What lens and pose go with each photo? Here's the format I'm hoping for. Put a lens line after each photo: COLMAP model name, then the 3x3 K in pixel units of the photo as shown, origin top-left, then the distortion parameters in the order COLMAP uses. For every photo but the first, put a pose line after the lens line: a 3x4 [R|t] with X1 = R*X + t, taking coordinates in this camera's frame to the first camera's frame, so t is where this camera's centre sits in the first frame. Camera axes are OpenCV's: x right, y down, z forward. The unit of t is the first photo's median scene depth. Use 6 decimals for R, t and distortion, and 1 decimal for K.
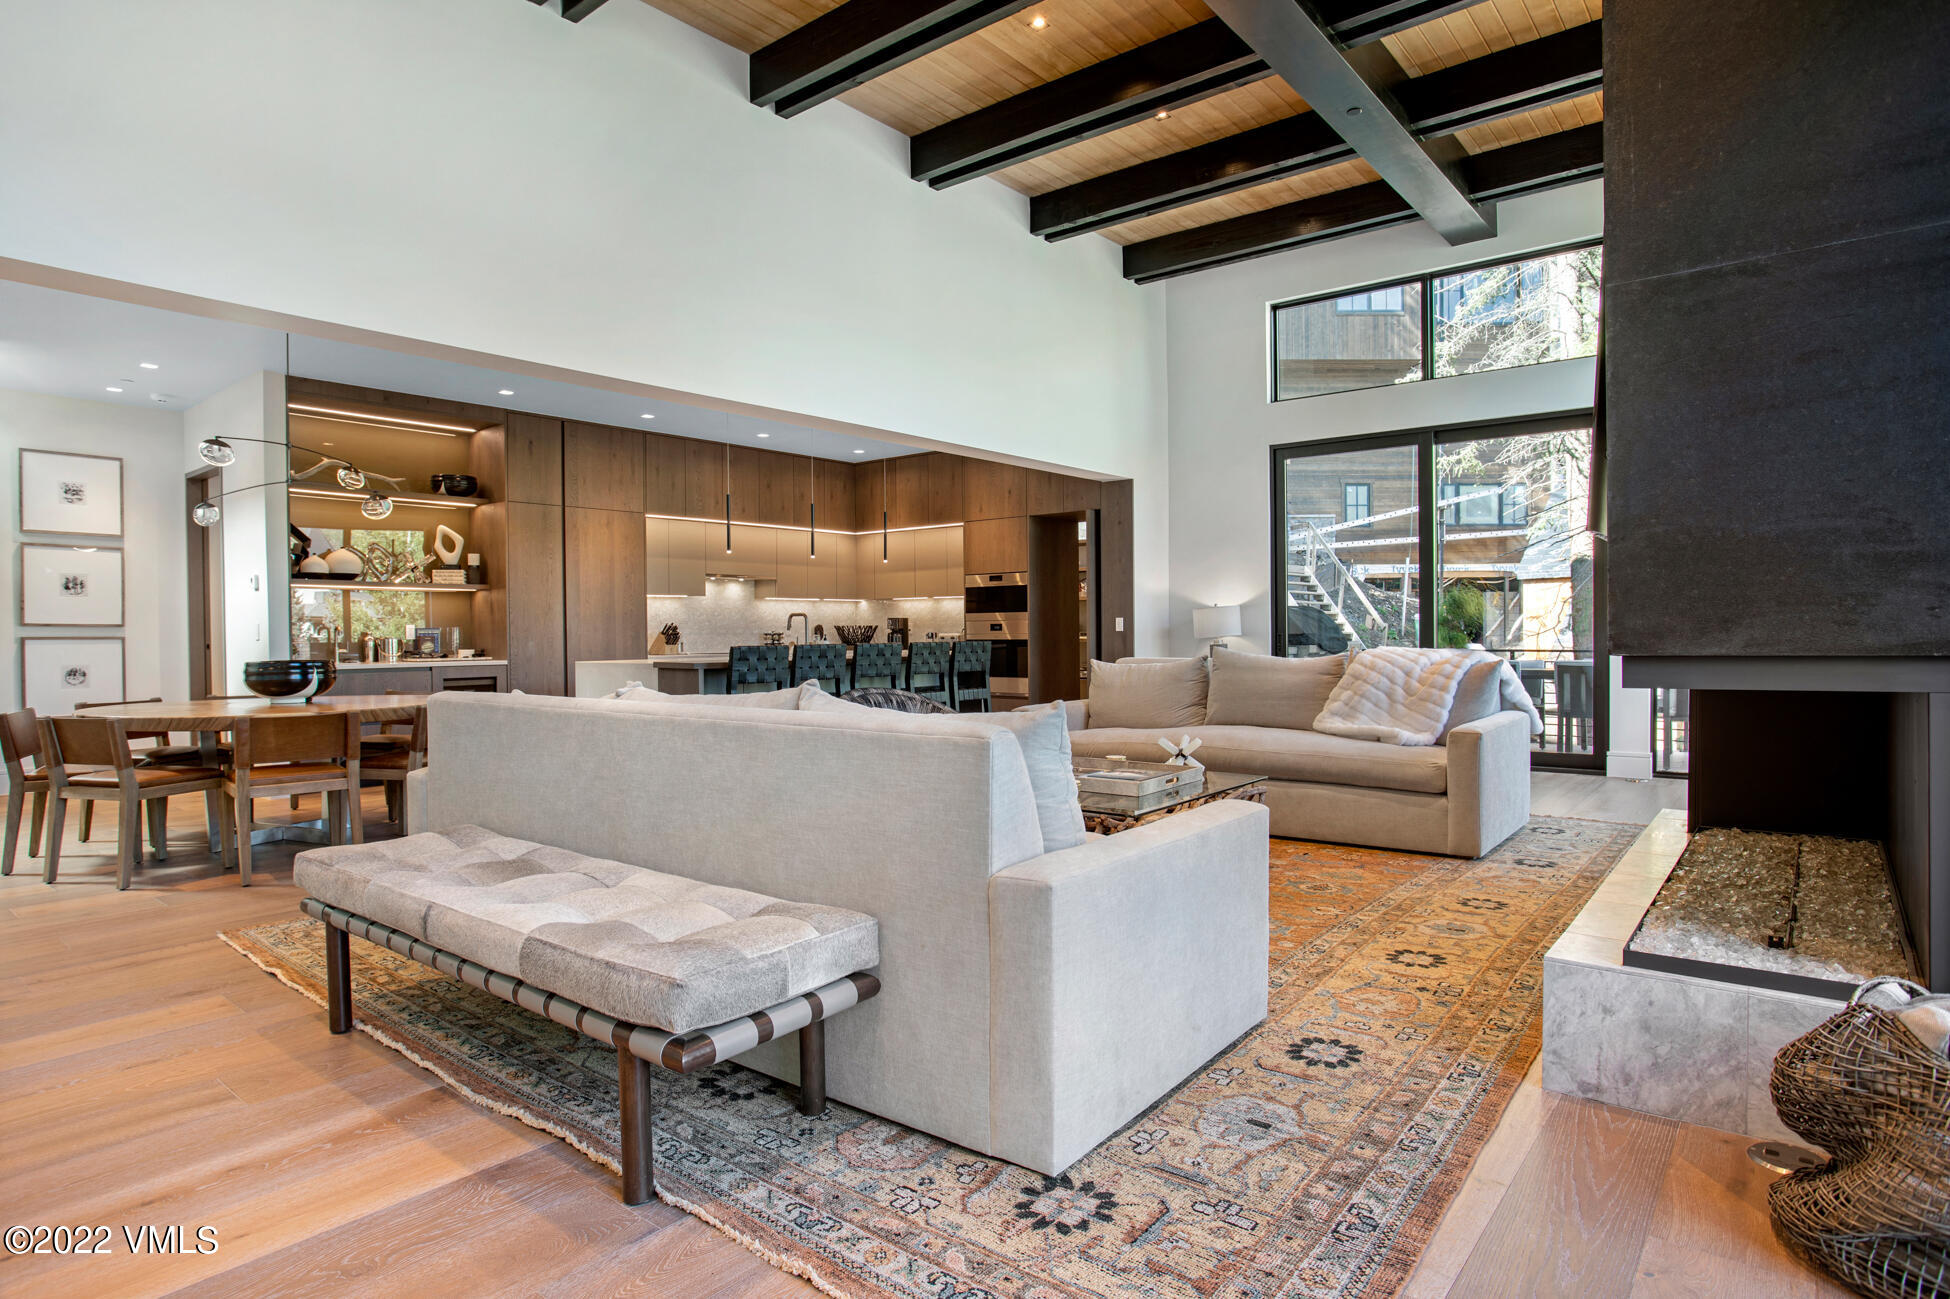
lens RADIAL K [[1060.8, 0, 951.4], [0, 1060.8, 647.6], [0, 0, 1]] dist [-0.044077, 0.033636]
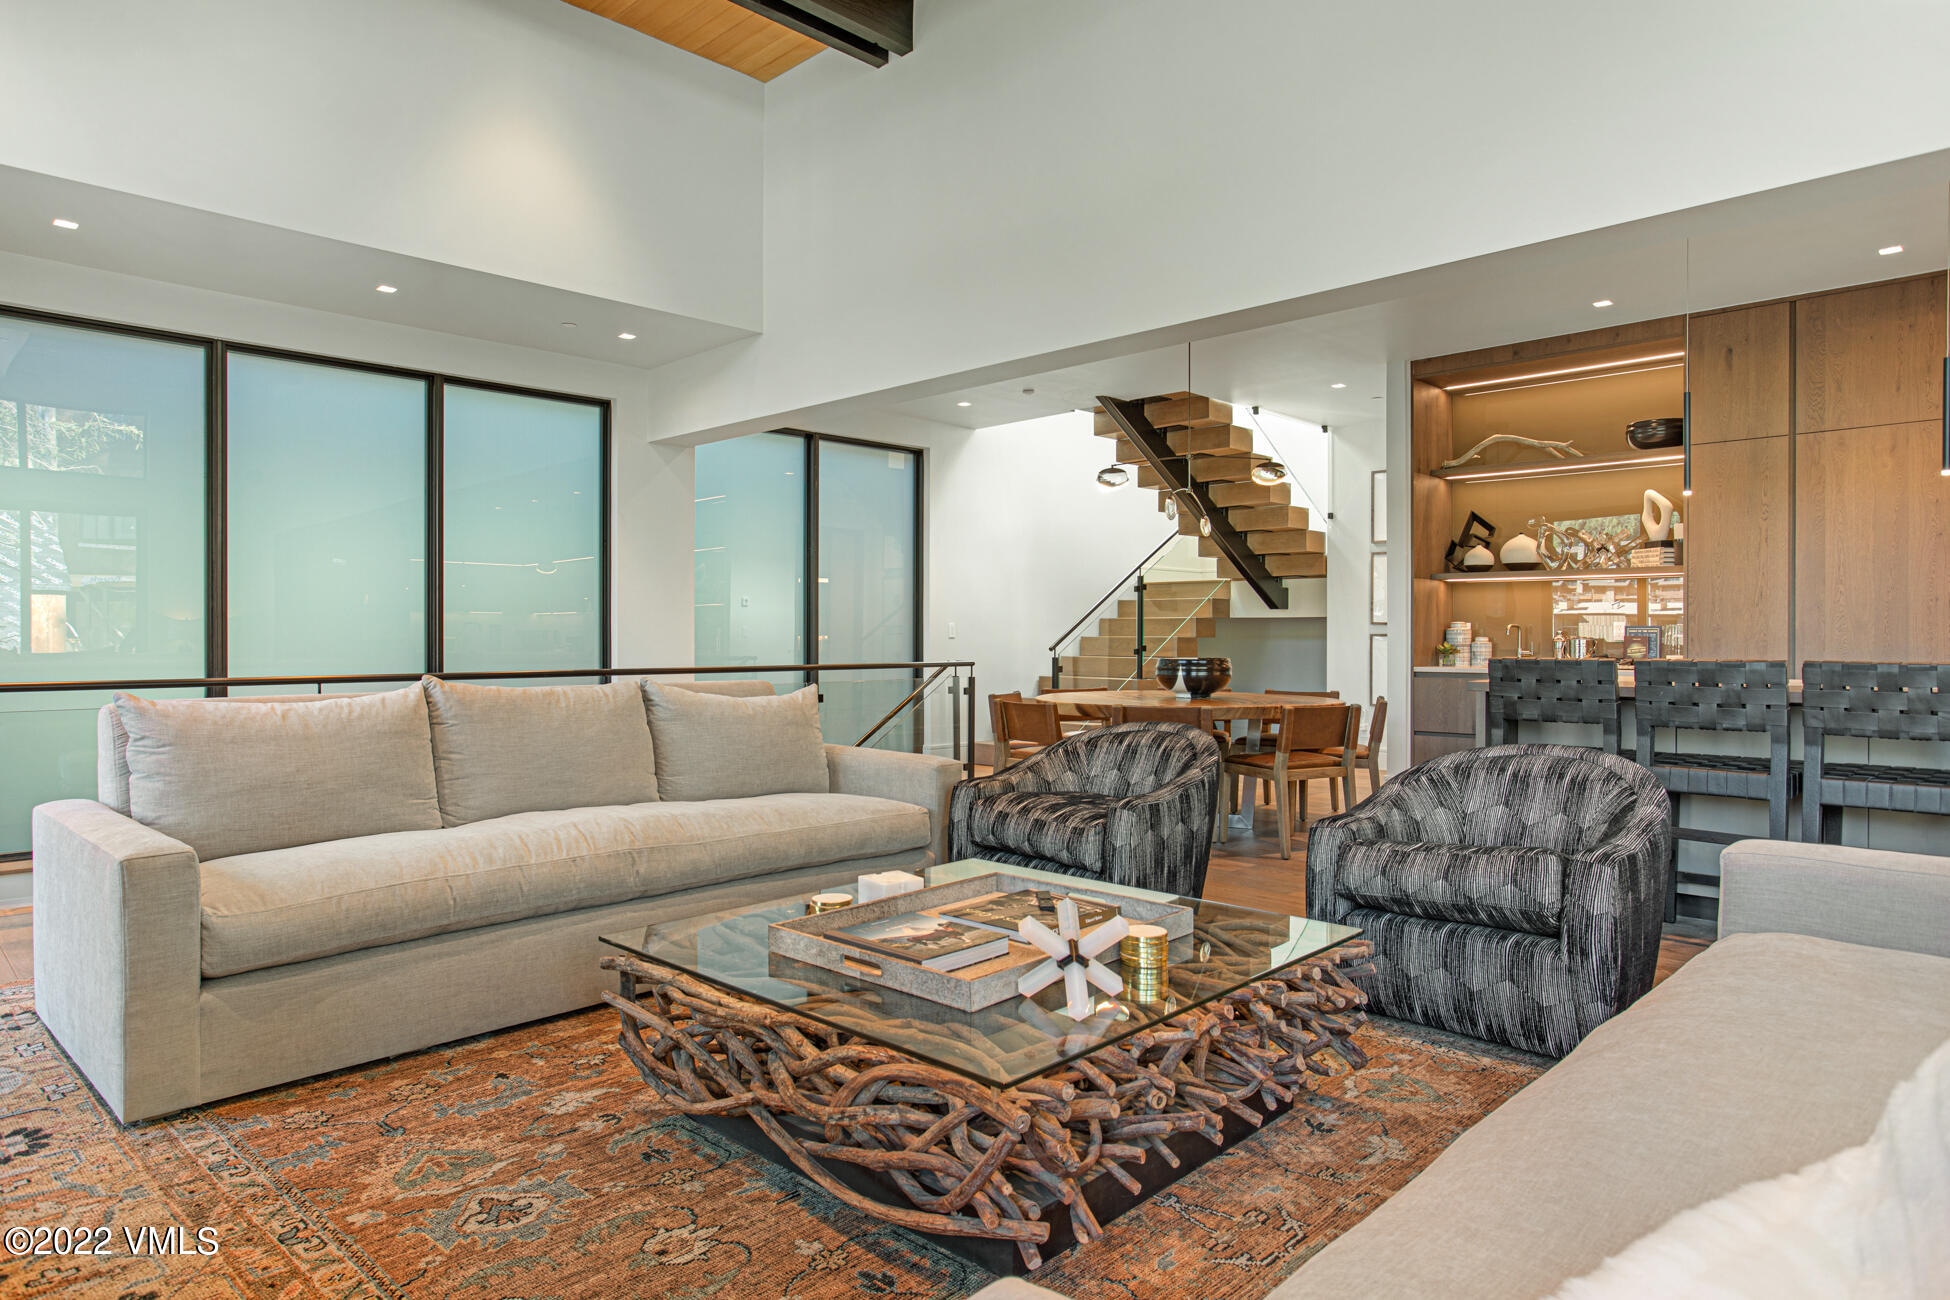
lens RADIAL K [[1154.1, 0, 969.0], [0, 1154.1, 645.0], [0, 0, 1]] dist [-0.043087, 0.031773]
pose [[-0.082367, 0.017431, -0.996450, 0.375466], [-0.015199, 0.999709, 0.018744, -0.012728], [0.996486, 0.016689, -0.082078, 0.582581]]
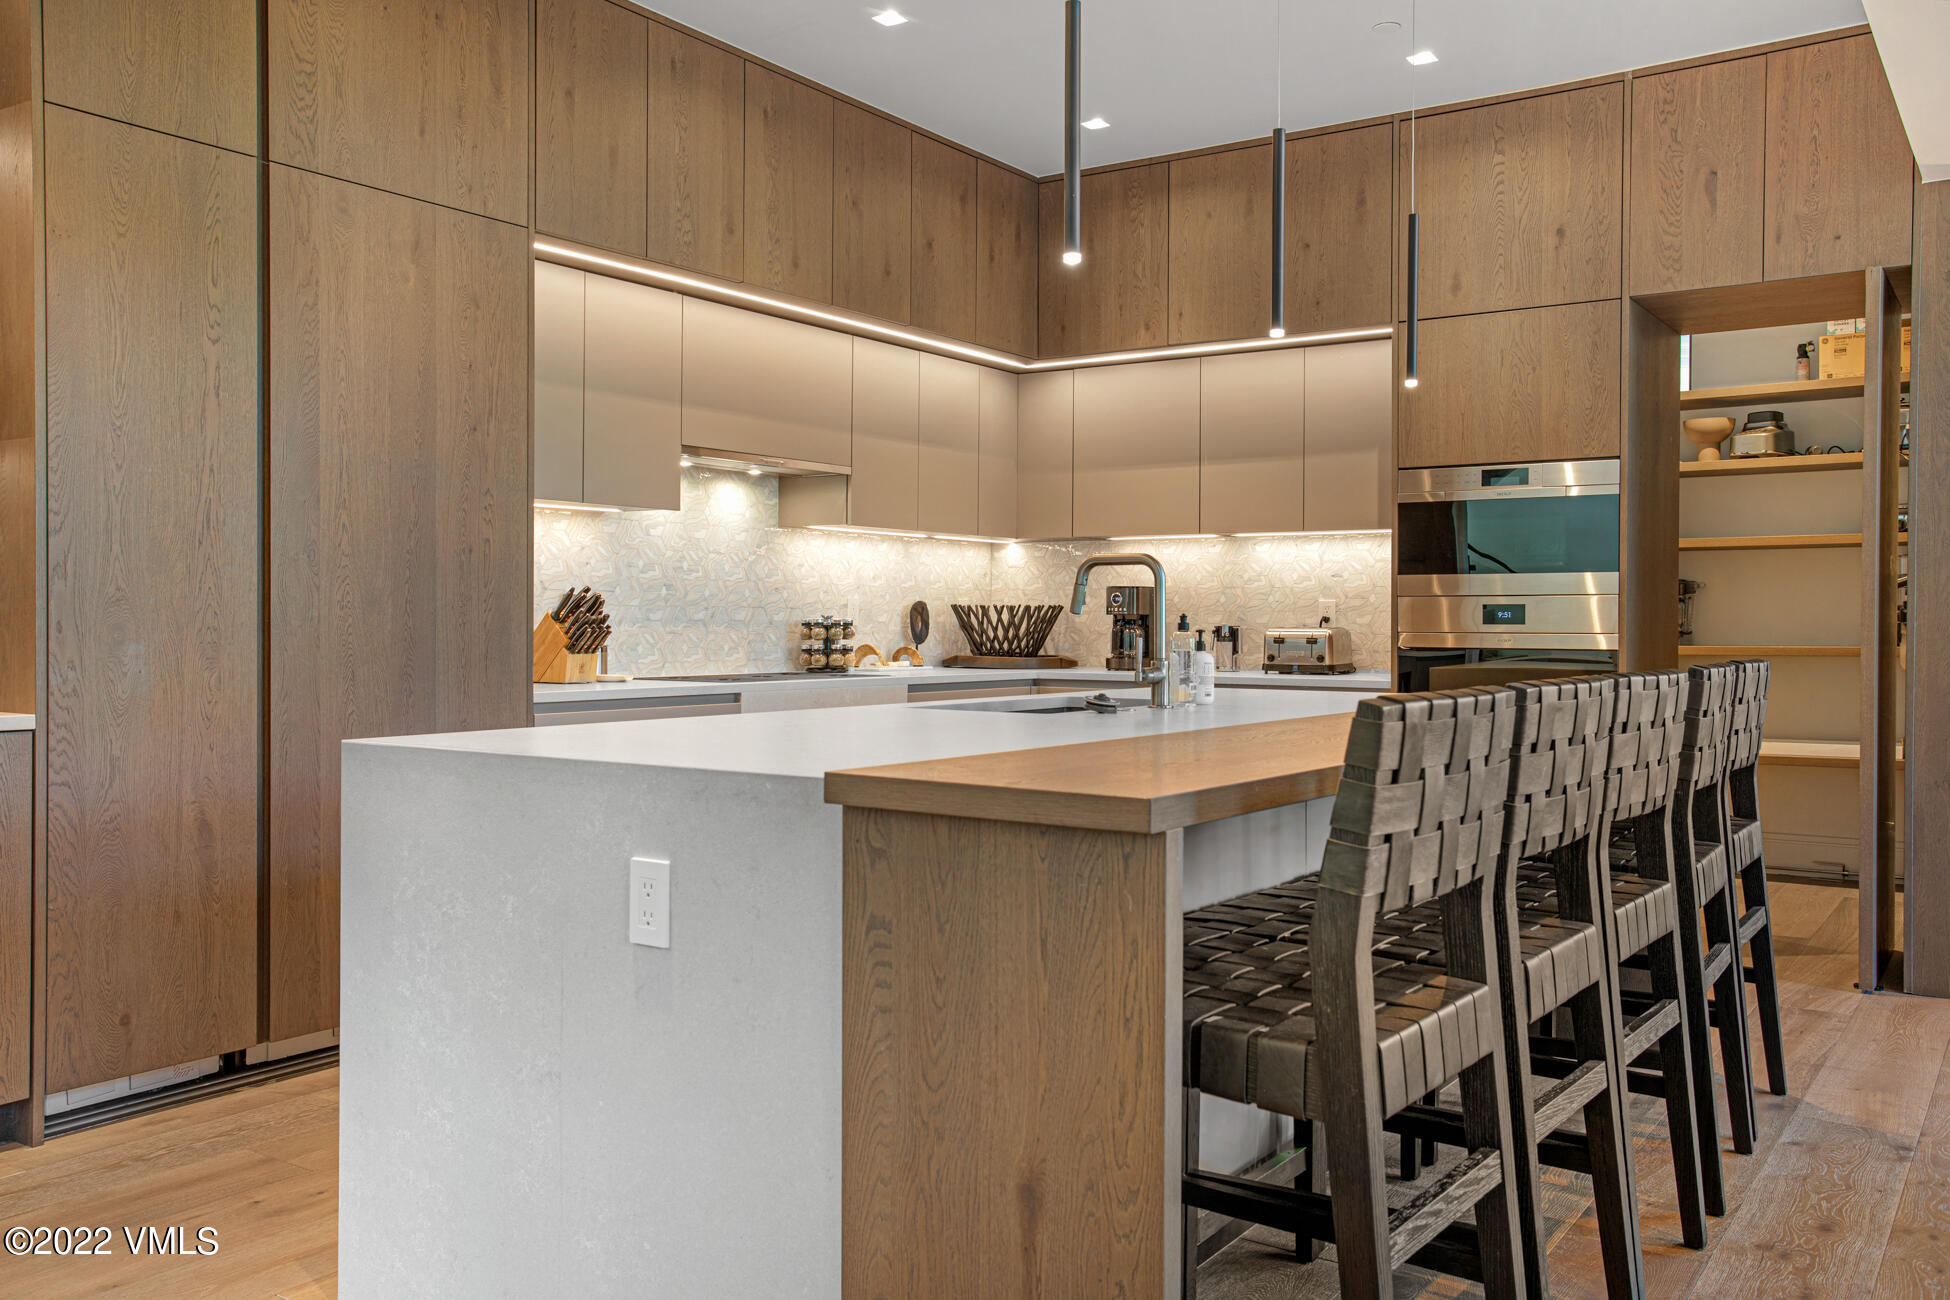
lens RADIAL K [[1618.3, 0, 978.2], [0, 1618.3, 634.5], [0, 0, 1]] dist [-0.044056, 0.133469]
pose [[0.994989, 0.012431, 0.099209, -0.228192], [-0.011651, 0.999896, -0.008442, -0.006796], [-0.099303, 0.007244, 0.995031, 0.575862]]
